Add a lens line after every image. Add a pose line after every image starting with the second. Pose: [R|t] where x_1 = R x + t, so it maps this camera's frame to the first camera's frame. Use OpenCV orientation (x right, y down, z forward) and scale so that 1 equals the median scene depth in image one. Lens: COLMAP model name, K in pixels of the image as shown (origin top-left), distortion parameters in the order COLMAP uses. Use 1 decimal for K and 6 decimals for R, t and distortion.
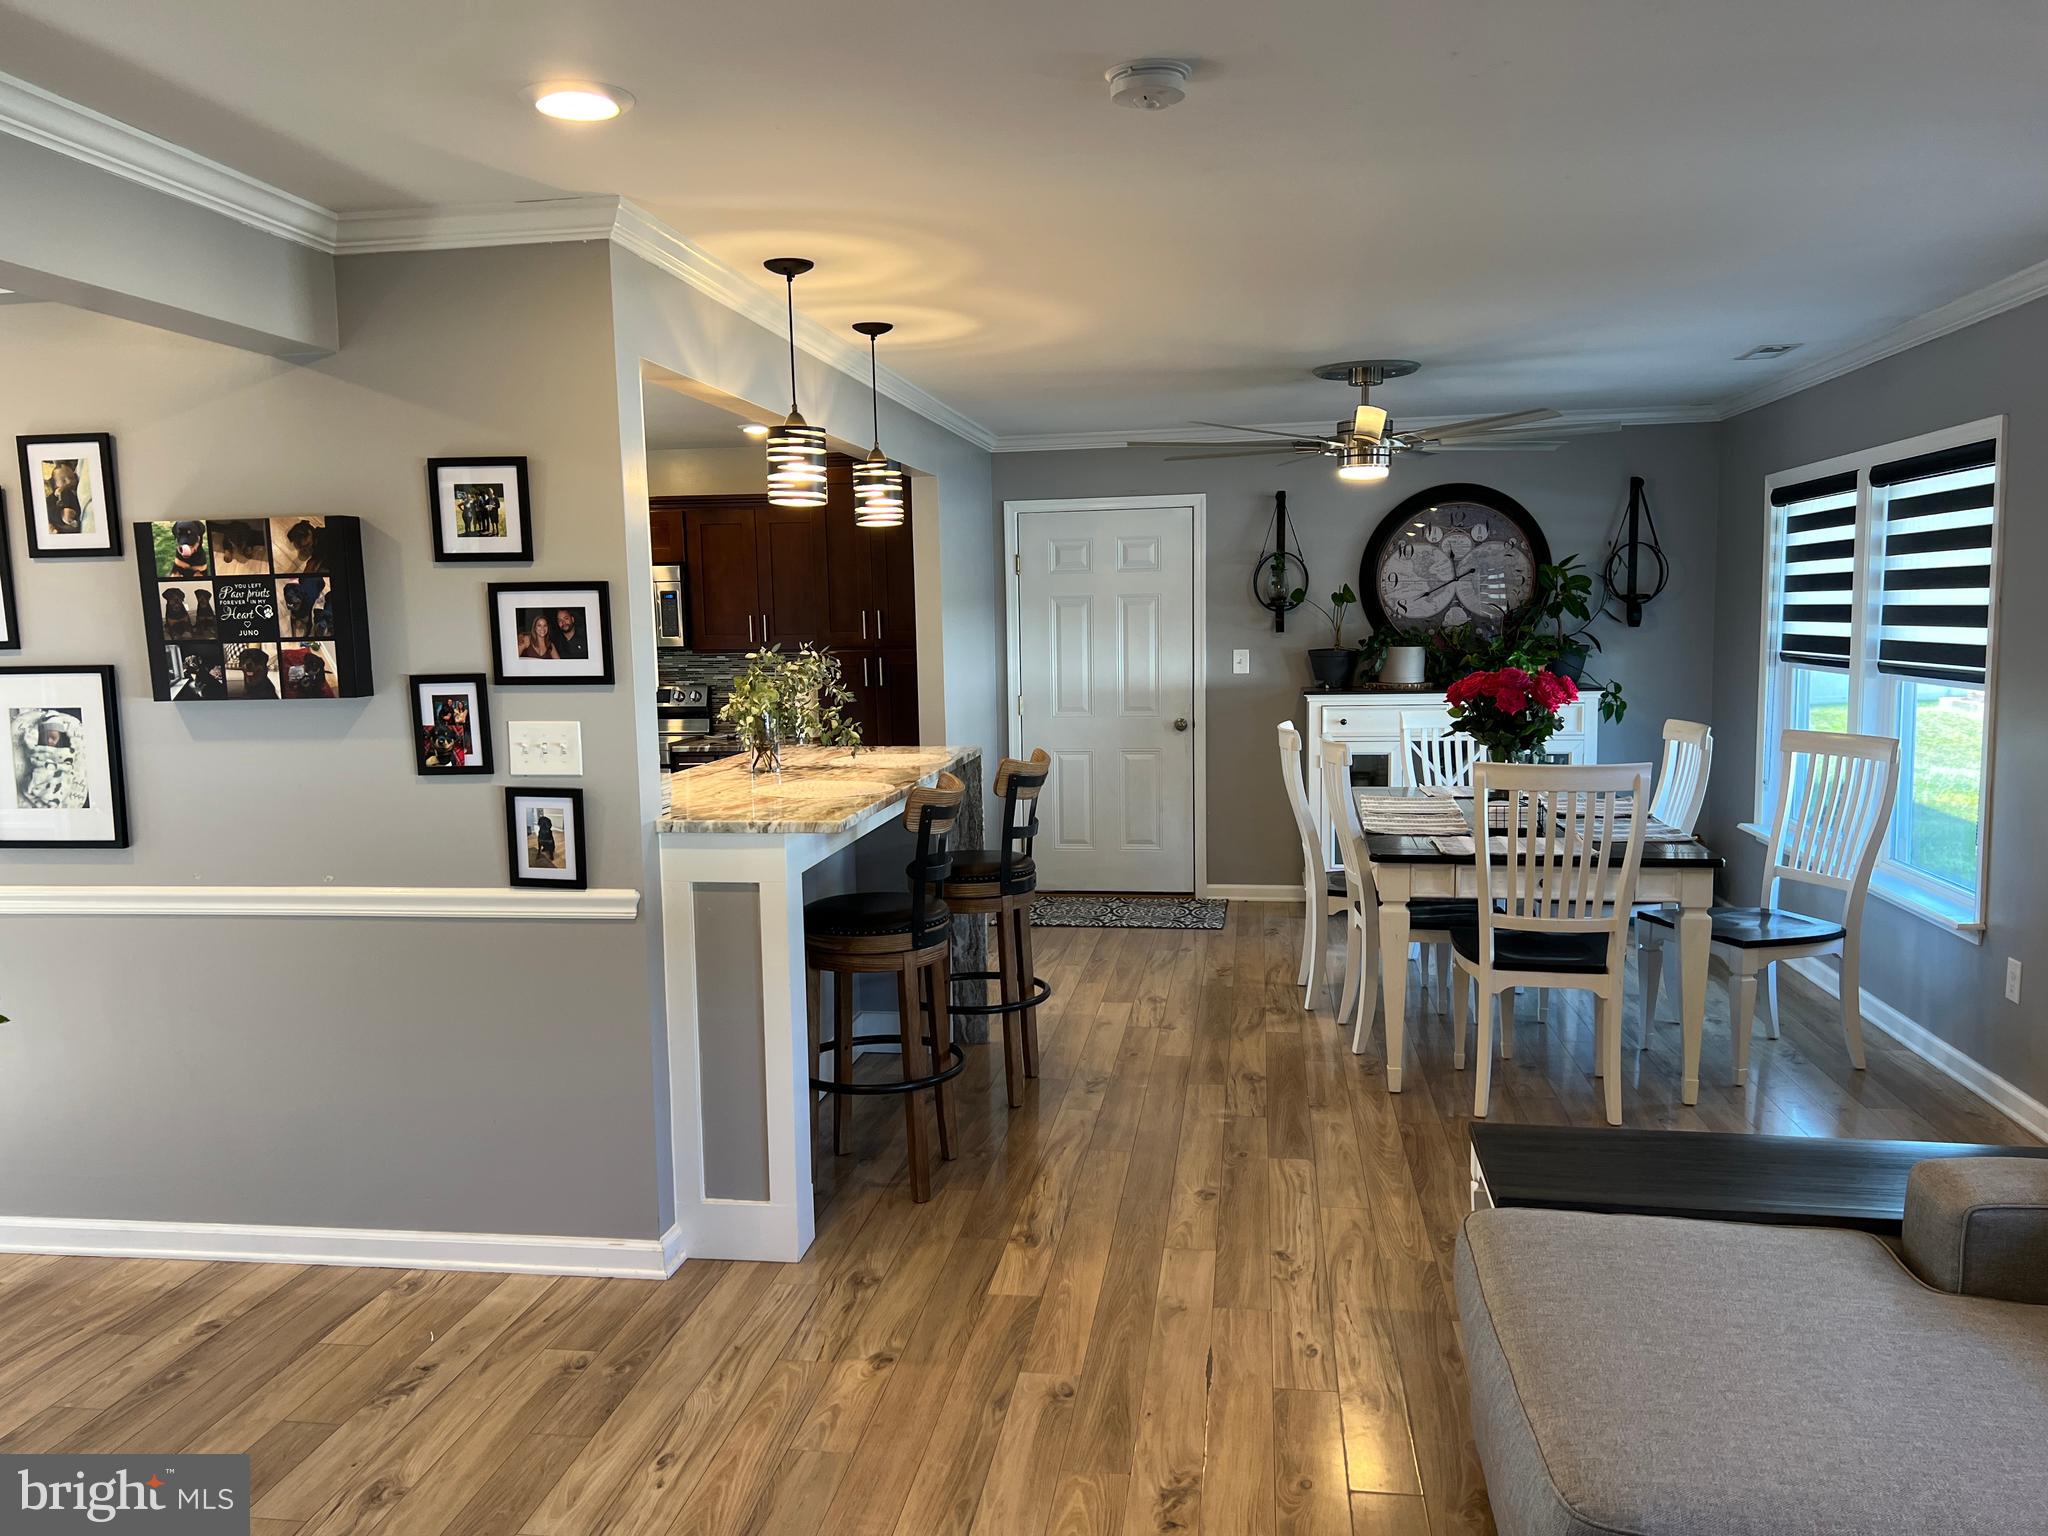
lens RADIAL K [[1538.0, 0, 1009.7], [0, 1538.0, 780.9], [0, 0, 1]] dist [0.063958, -0.073966]
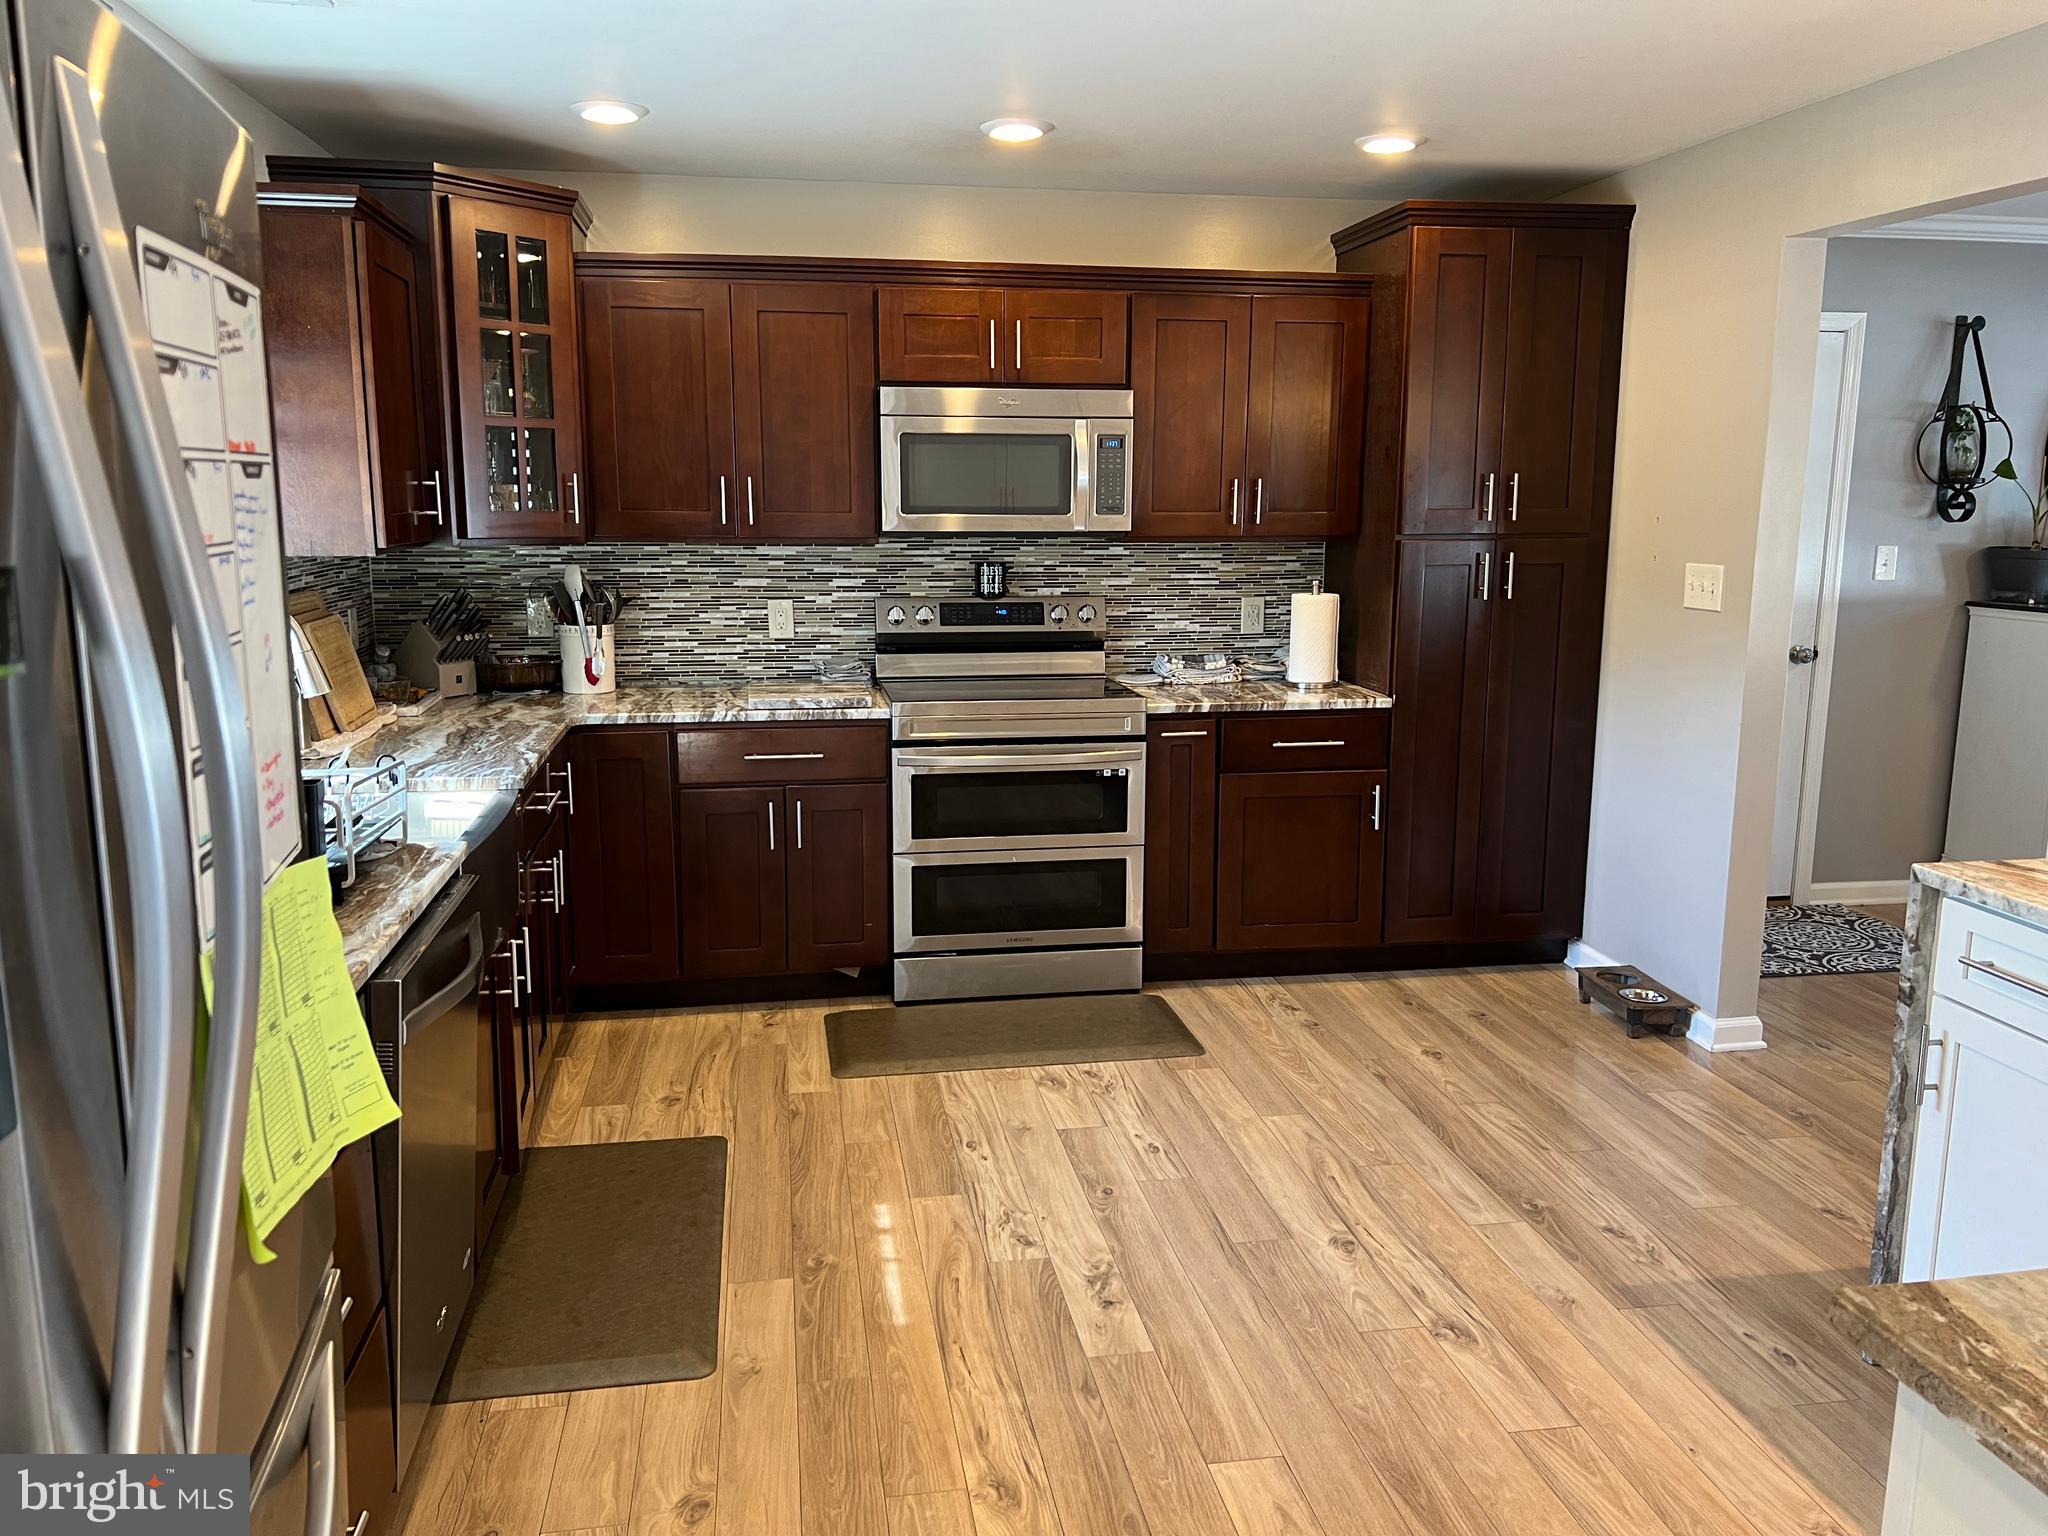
lens RADIAL K [[1538.0, 0, 1024.2], [0, 1538.0, 758.8], [0, 0, 1]] dist [0.063958, -0.073966]
pose [[0.947902, -0.029564, 0.317187, -0.739091], [0.009667, 0.997895, 0.064121, -0.064924], [-0.318415, -0.057714, 0.946193, 0.769673]]
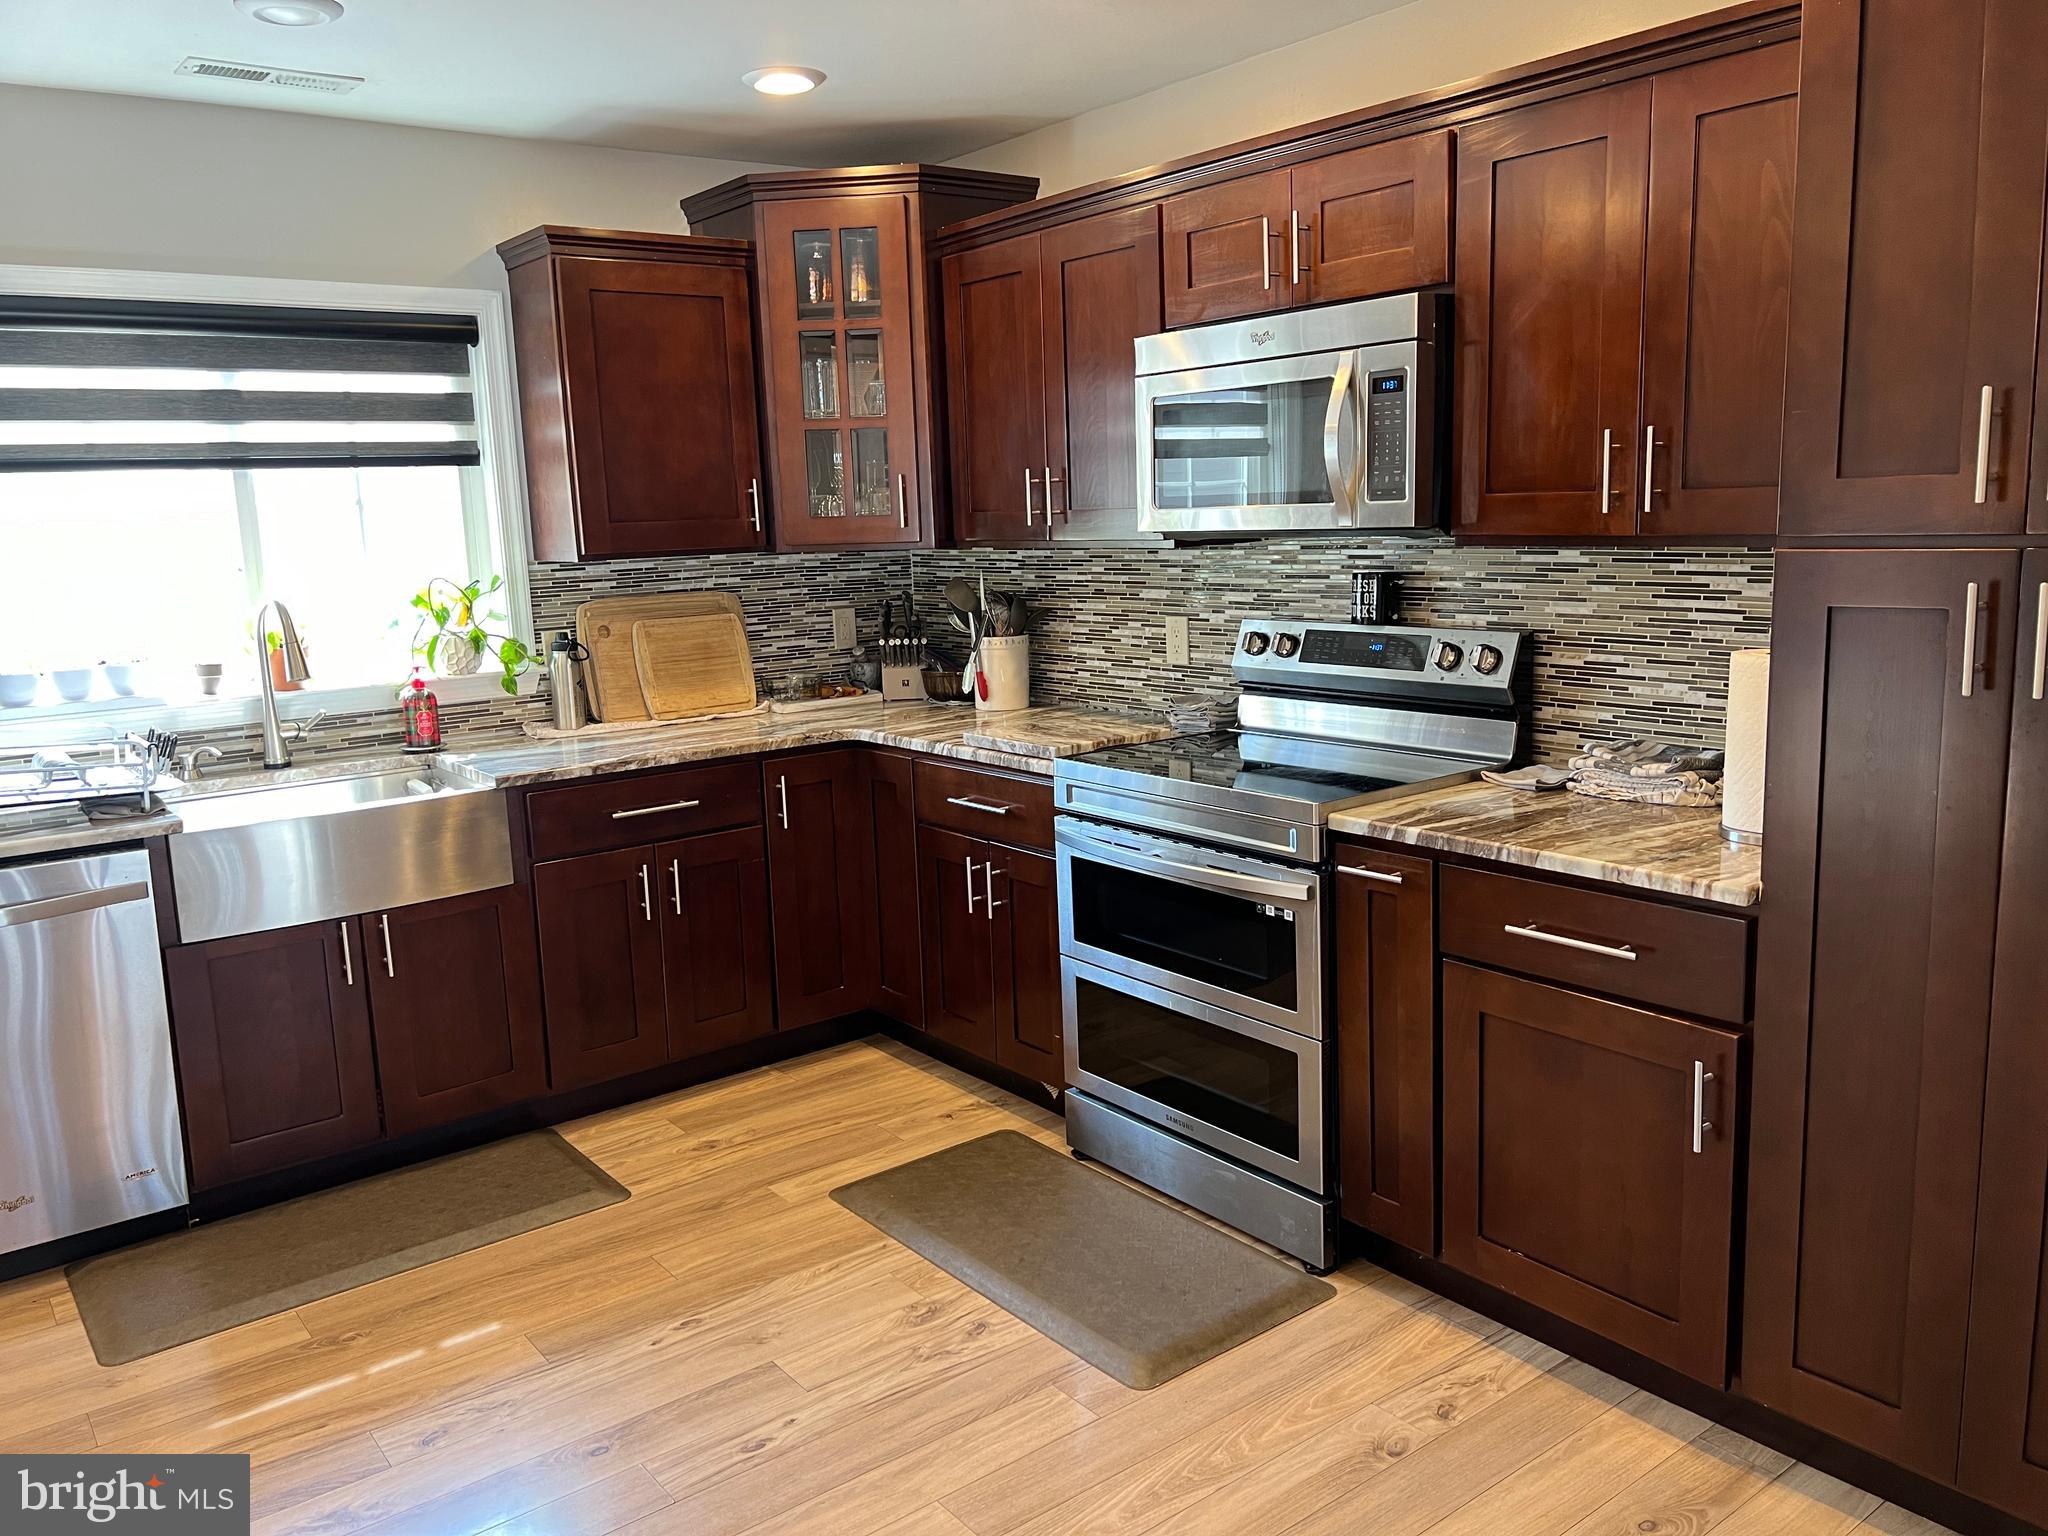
lens RADIAL K [[1538.0, 0, 1010.8], [0, 1538.0, 764.4], [0, 0, 1]] dist [0.063958, -0.073966]
pose [[0.726091, 0.112043, -0.678409, -0.055371], [-0.055164, 0.992946, 0.104950, -0.110008], [0.685383, -0.038779, 0.727150, 1.145158]]
